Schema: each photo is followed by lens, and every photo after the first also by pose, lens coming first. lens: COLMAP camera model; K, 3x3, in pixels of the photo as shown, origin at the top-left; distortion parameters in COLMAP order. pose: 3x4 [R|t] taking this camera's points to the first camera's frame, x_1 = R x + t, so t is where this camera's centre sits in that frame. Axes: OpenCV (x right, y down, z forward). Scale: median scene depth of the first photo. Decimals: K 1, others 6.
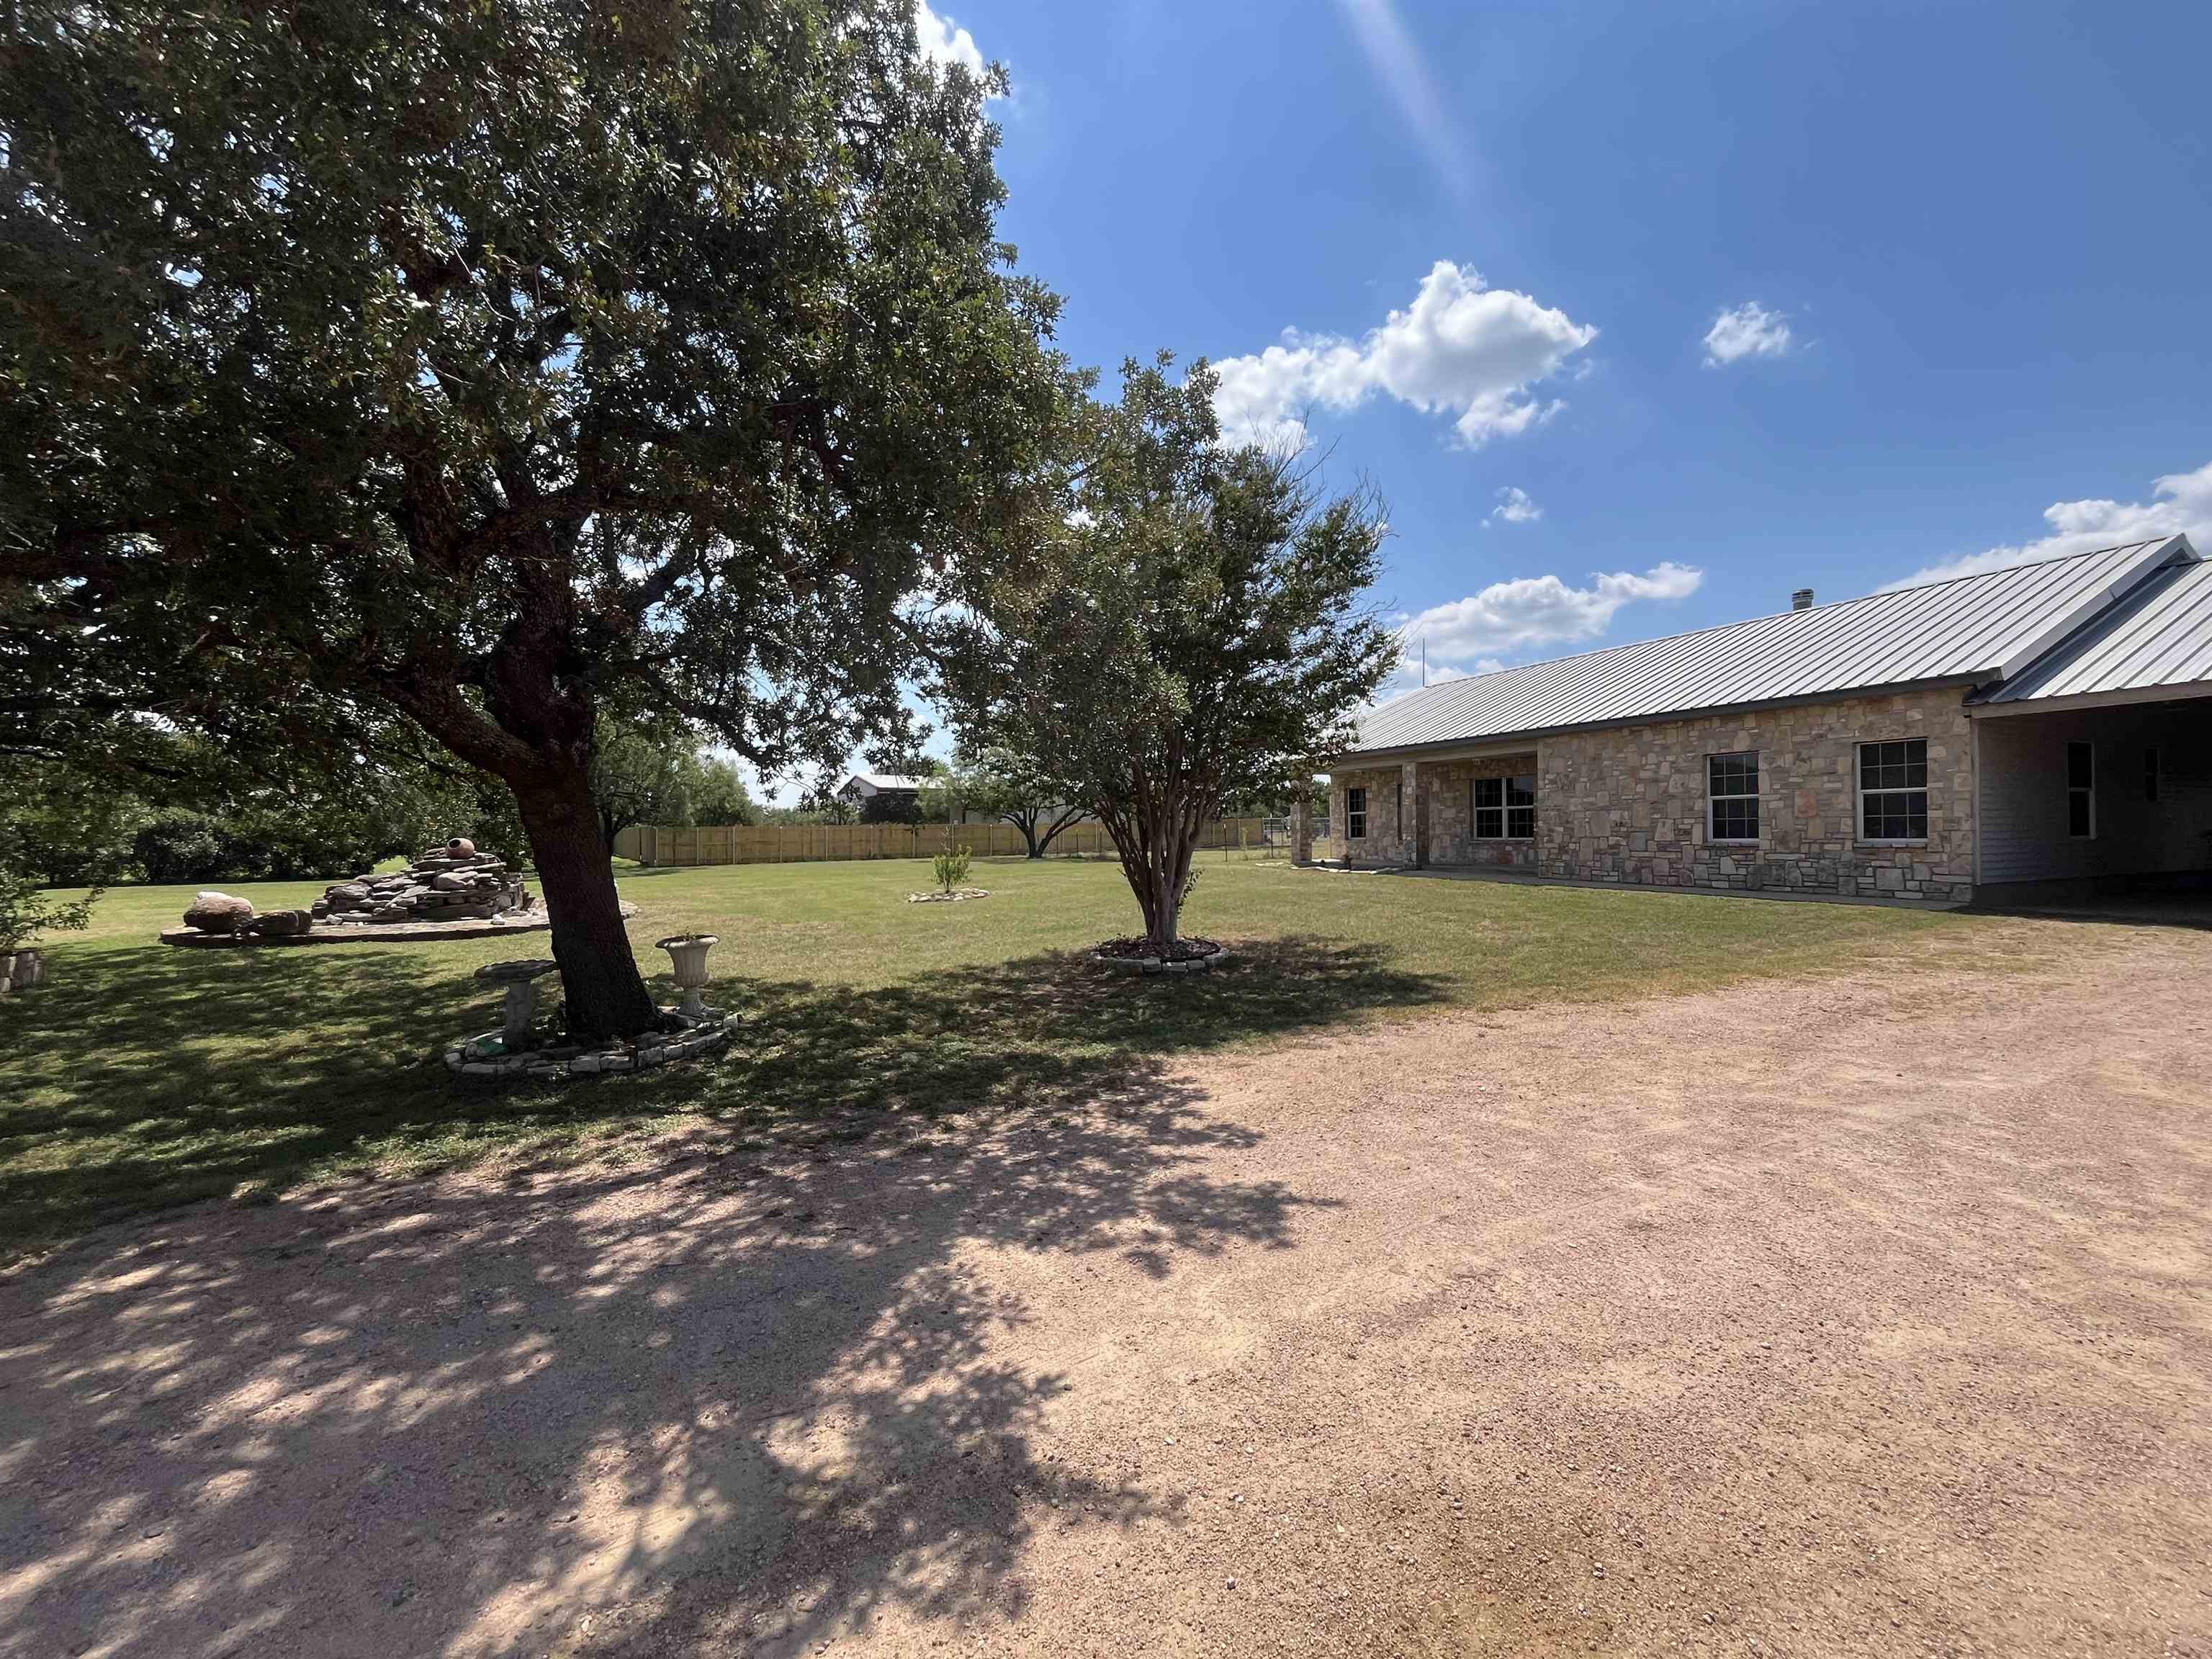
lens RADIAL K [[900.3, 0, 1104.4], [0, 900.3, 825.0], [0, 0, 1]] dist [-0.001472, -0.000089]
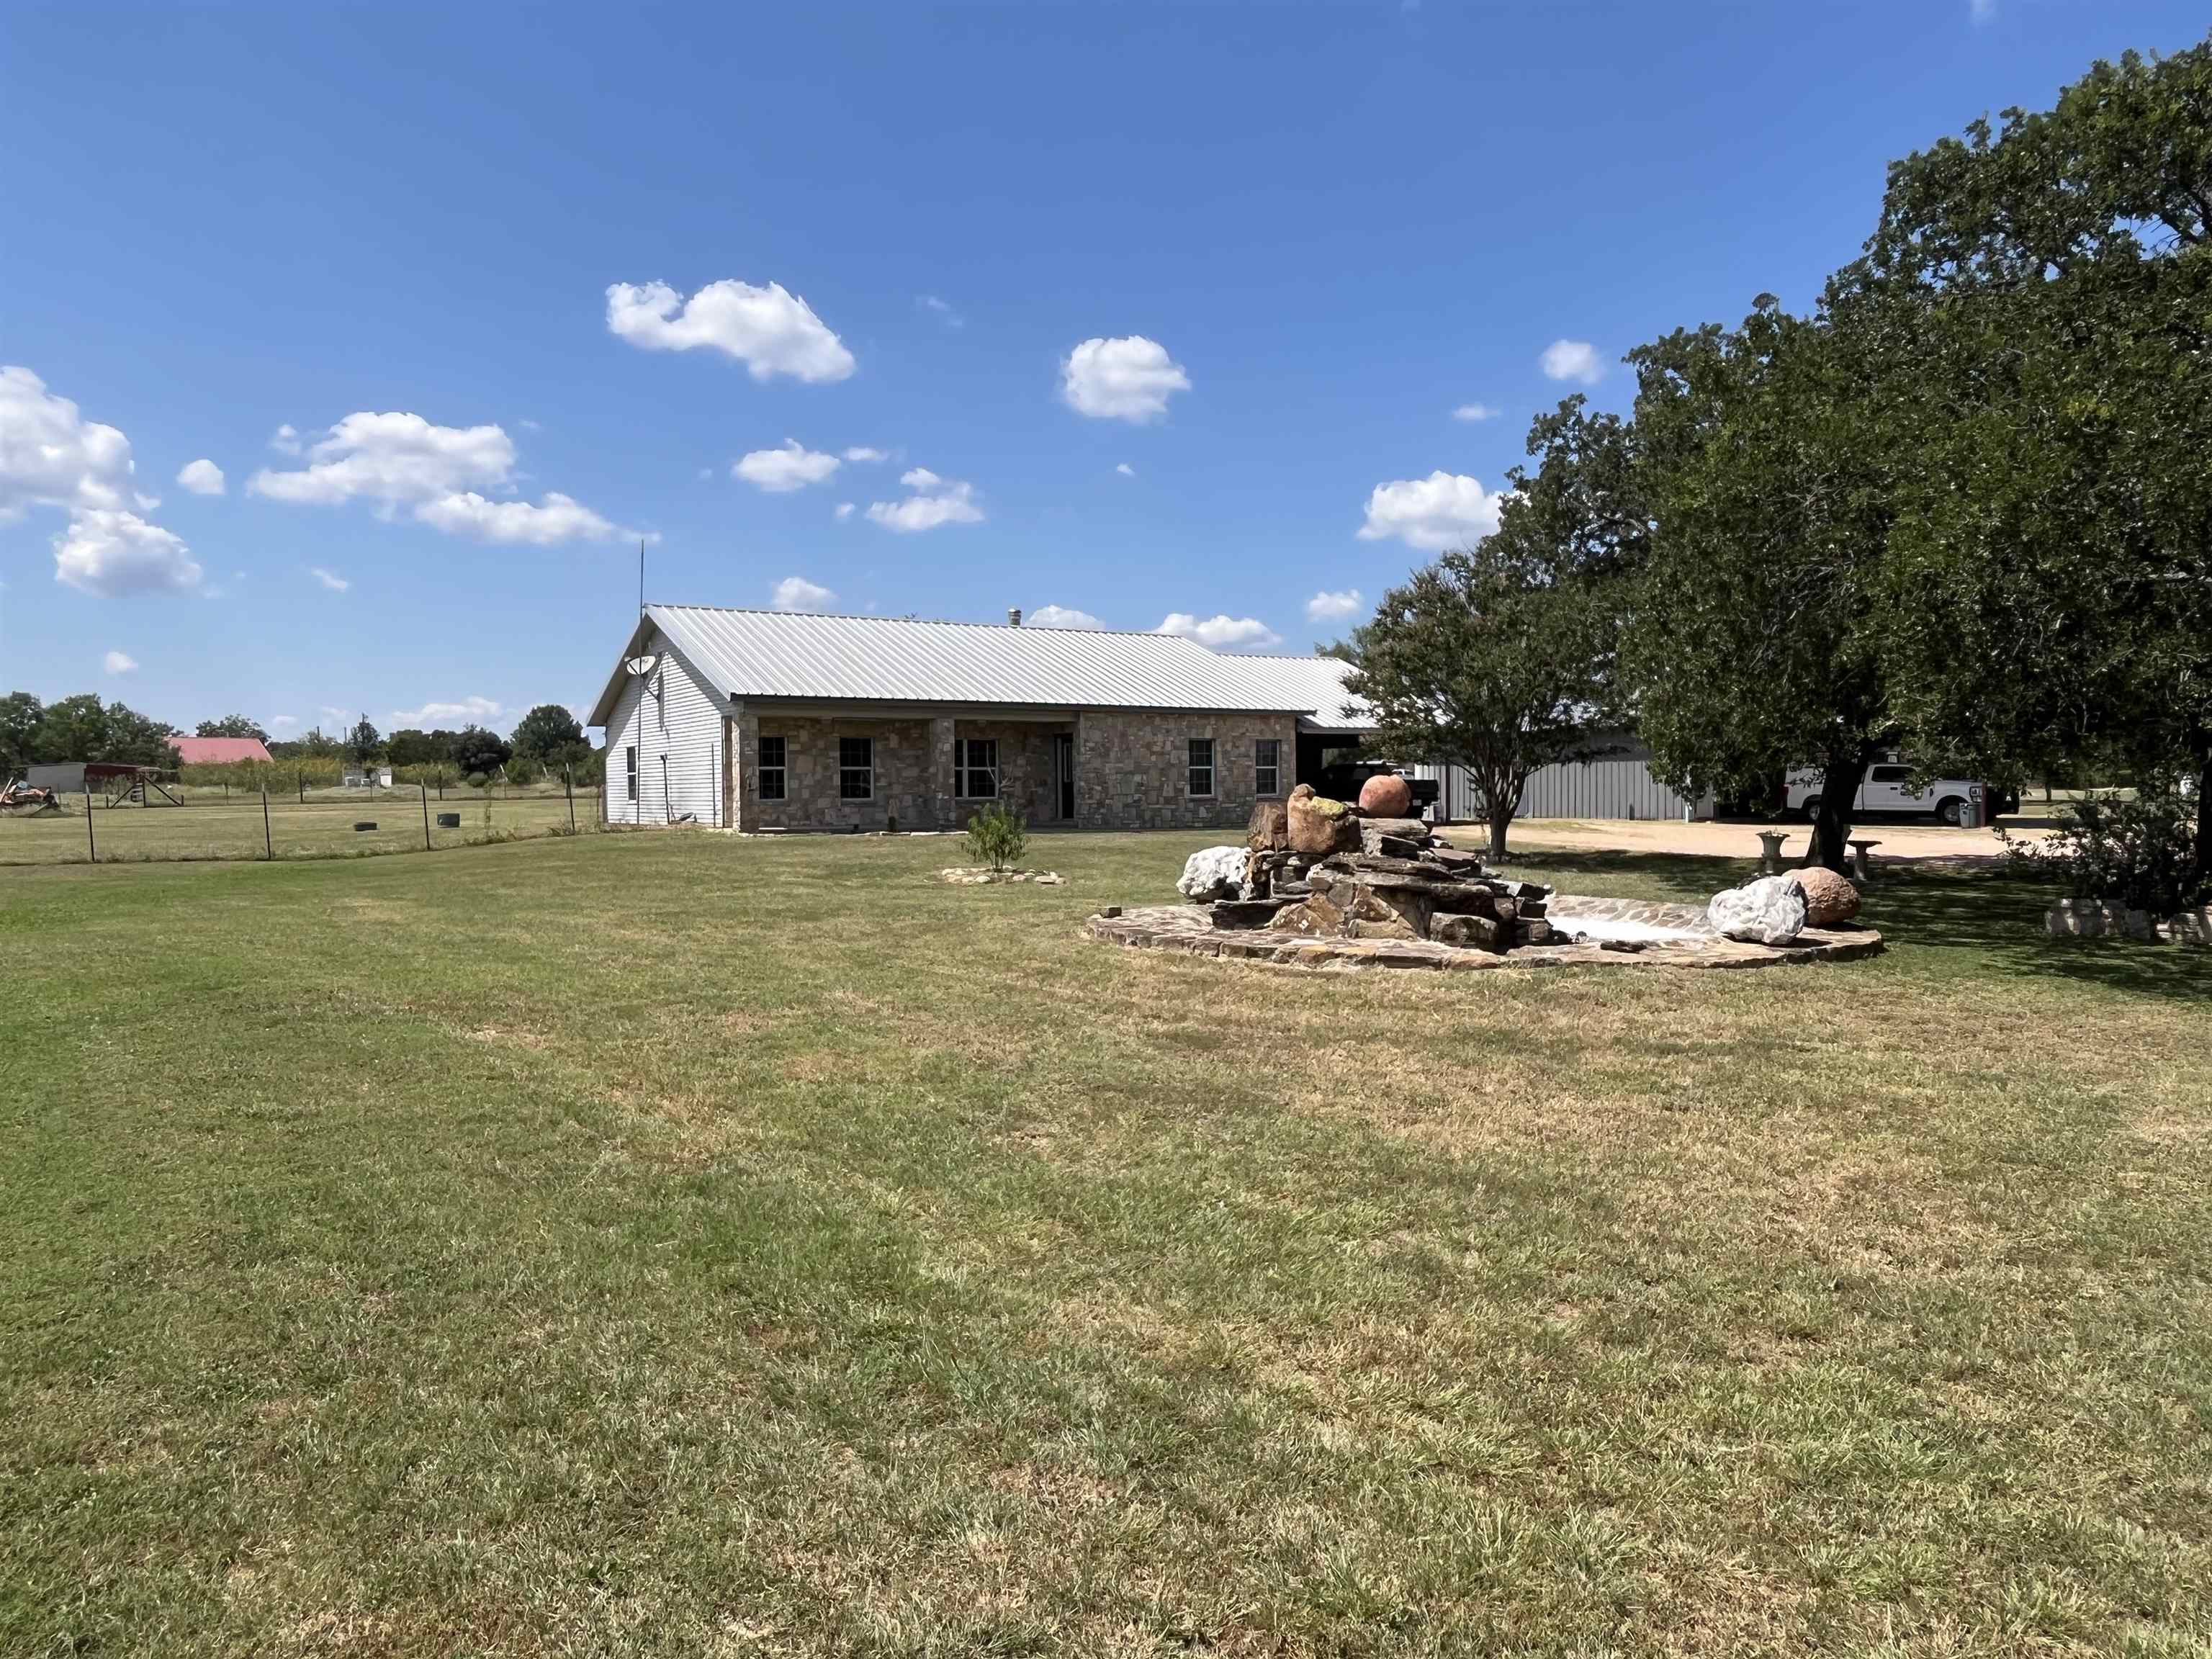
lens RADIAL K [[1414.4, 0, 1101.7], [0, 1414.4, 826.1], [0, 0, 1]] dist [-0.003617, -0.000268]
pose [[-0.121971, -0.008241, 0.992500, -1.600429], [0.003950, 0.999954, 0.008788, 0.044838], [-0.992526, 0.004992, -0.121932, 1.392485]]
